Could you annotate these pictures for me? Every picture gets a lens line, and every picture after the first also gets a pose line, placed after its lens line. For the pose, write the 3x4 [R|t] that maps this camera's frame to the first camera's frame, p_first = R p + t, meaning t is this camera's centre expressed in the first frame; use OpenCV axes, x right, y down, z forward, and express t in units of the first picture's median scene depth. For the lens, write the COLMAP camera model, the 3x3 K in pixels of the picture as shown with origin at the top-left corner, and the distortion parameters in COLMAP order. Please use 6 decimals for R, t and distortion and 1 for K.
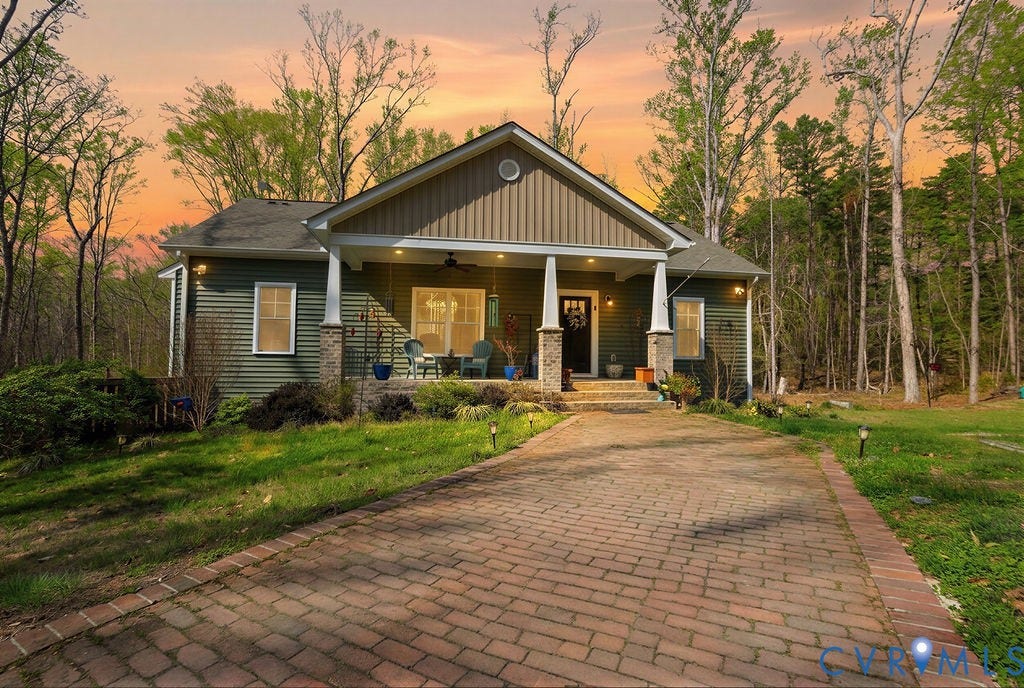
lens RADIAL K [[467.8, 0, 511.2], [0, 467.8, 344.5], [0, 0, 1]] dist [-0.050513, 0.019512]
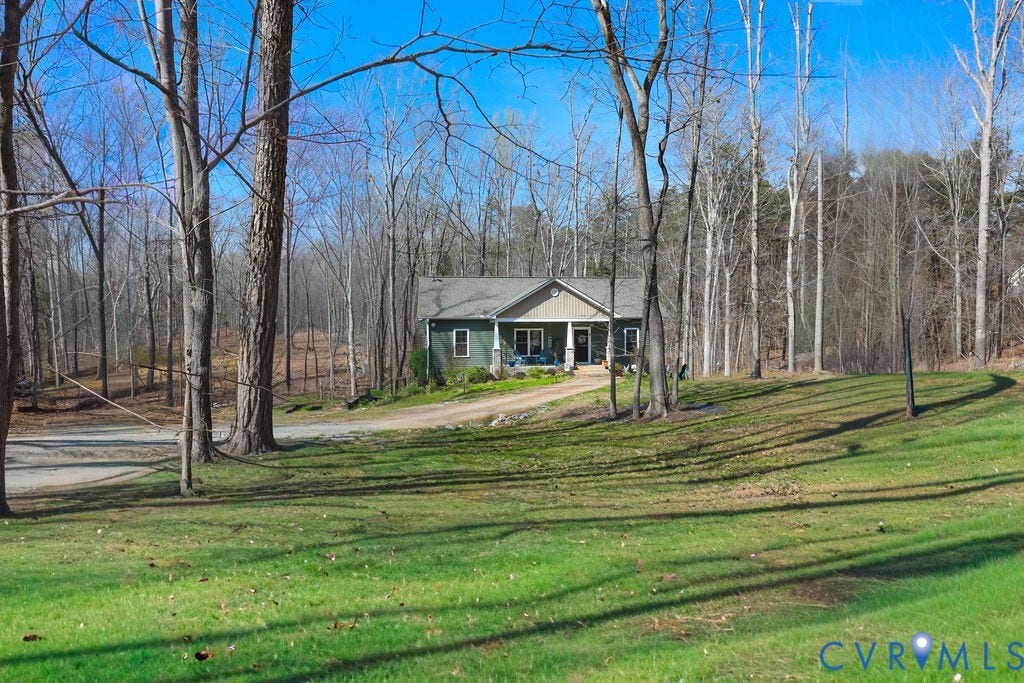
lens RADIAL K [[813.1, 0, 508.8], [0, 813.1, 329.5], [0, 0, 1]] dist [-0.053670, 0.165840]
pose [[0.999851, -0.014361, -0.009572, -0.202992], [0.014797, 0.998777, 0.047180, -0.325482], [0.008882, -0.047314, 0.998841, -3.326455]]
